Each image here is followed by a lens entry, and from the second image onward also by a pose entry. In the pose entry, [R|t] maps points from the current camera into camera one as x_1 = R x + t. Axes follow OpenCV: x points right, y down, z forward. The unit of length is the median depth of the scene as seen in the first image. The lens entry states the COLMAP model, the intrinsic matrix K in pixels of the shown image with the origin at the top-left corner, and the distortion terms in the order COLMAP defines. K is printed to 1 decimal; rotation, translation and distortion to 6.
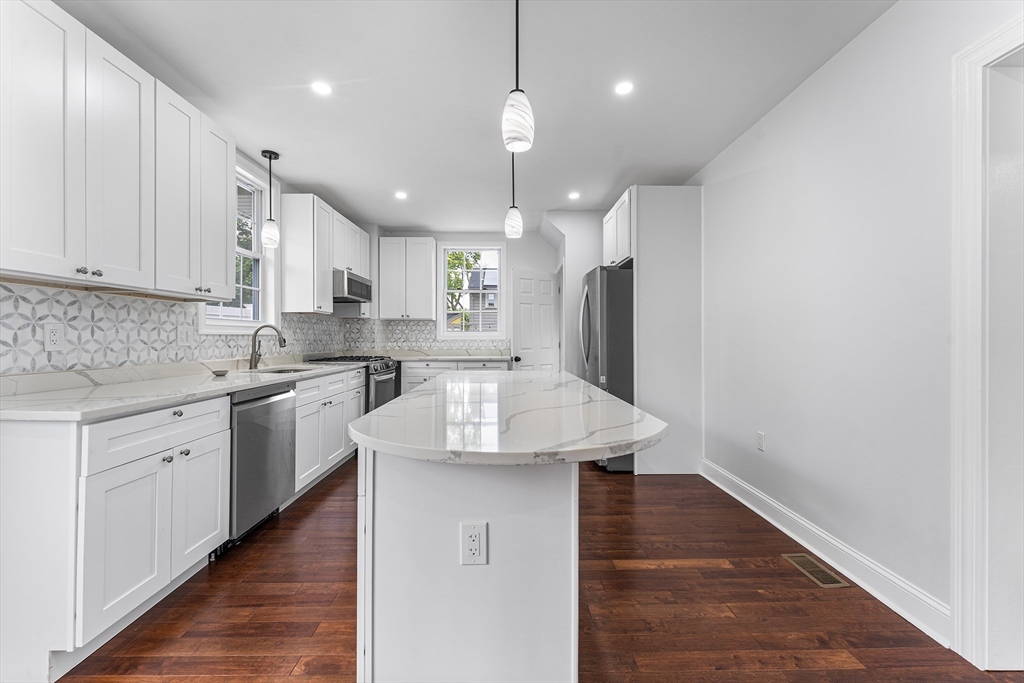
lens RADIAL K [[413.9, 0, 489.6], [0, 413.9, 335.9], [0, 0, 1]] dist [-0.000333, 0.000602]
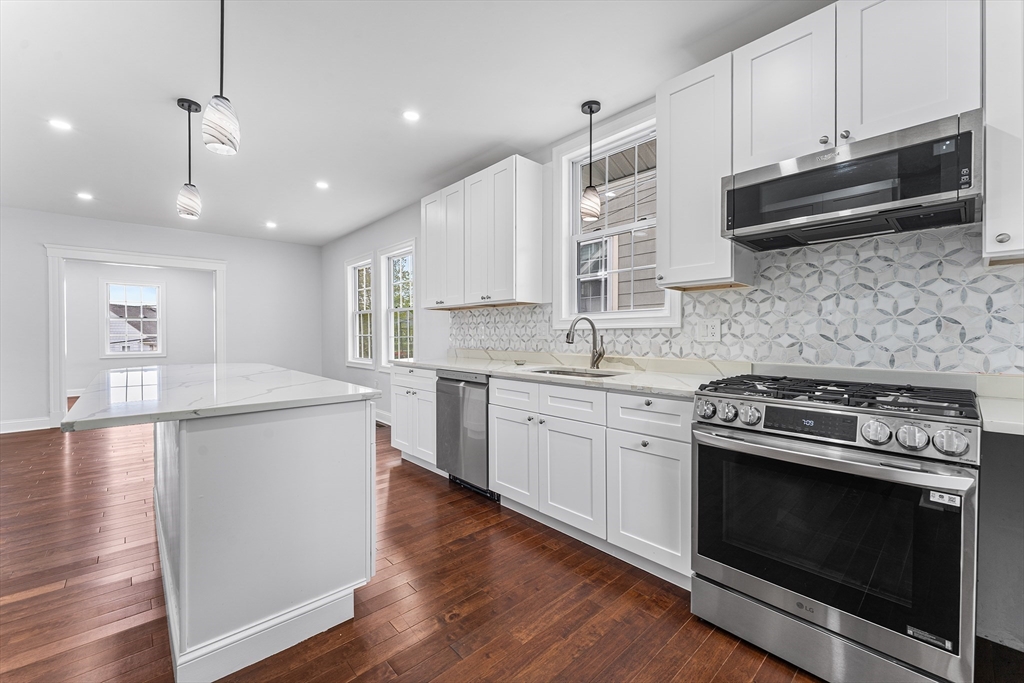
lens RADIAL K [[413.9, 0, 514.4], [0, 413.9, 338.6], [0, 0, 1]] dist [-0.000333, 0.000602]
pose [[-0.703491, 0.005914, -0.710680, 0.166655], [0.002909, 0.999981, 0.005441, 0.013345], [0.710698, 0.001761, -0.703495, 1.559238]]
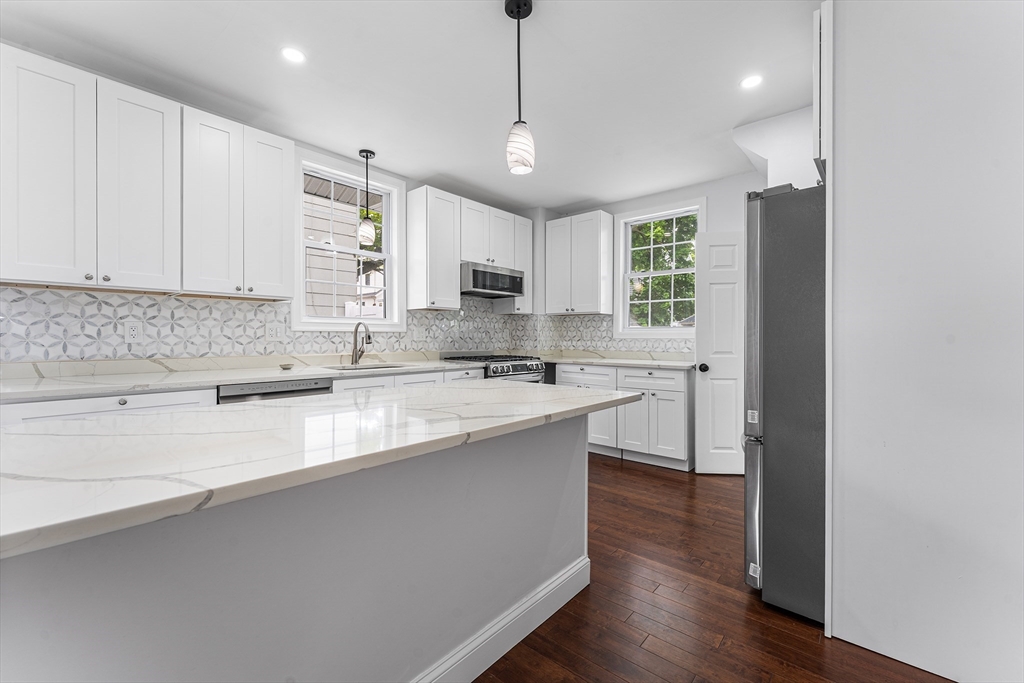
lens RADIAL K [[413.9, 0, 503.7], [0, 413.9, 339.9], [0, 0, 1]] dist [-0.000333, 0.000602]
pose [[0.768204, 0.007869, -0.640157, 0.402069], [-0.001284, 0.999941, 0.010751, 0.007007], [0.640204, -0.007437, 0.768169, 0.460685]]
